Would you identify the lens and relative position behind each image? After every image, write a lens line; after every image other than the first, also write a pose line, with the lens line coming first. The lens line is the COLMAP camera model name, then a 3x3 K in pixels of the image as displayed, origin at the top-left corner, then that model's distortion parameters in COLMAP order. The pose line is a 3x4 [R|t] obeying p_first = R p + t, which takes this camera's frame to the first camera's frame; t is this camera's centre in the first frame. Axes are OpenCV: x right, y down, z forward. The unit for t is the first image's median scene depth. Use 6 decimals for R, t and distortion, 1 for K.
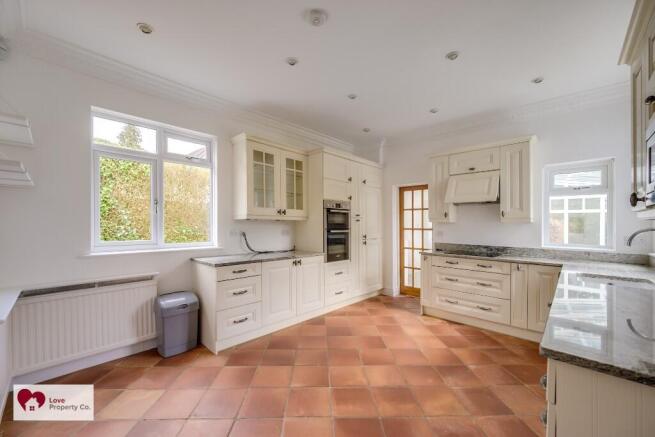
lens RADIAL K [[259.6, 0, 323.7], [0, 259.6, 221.7], [0, 0, 1]] dist [-0.000221, -0.000052]
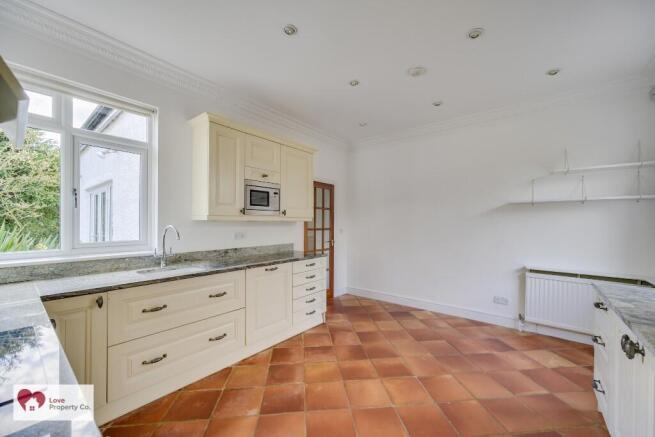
lens RADIAL K [[259.6, 0, 323.7], [0, 259.6, 221.7], [0, 0, 1]] dist [-0.000221, -0.000052]
pose [[-0.996793, -0.008018, -0.079621, 0.319055], [-0.007362, 0.999936, -0.008535, 0.003935], [0.079684, -0.007921, -0.996789, 1.318582]]
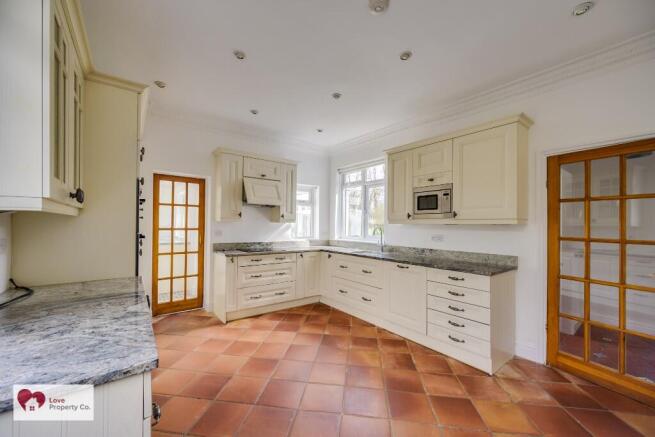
lens RADIAL K [[259.6, 0, 323.7], [0, 259.6, 221.7], [0, 0, 1]] dist [-0.000221, -0.000052]
pose [[0.155121, 0.005803, 0.987878, -0.552165], [-0.020106, 0.999794, -0.002716, -0.003448], [-0.987691, -0.019441, 0.155206, 0.607683]]
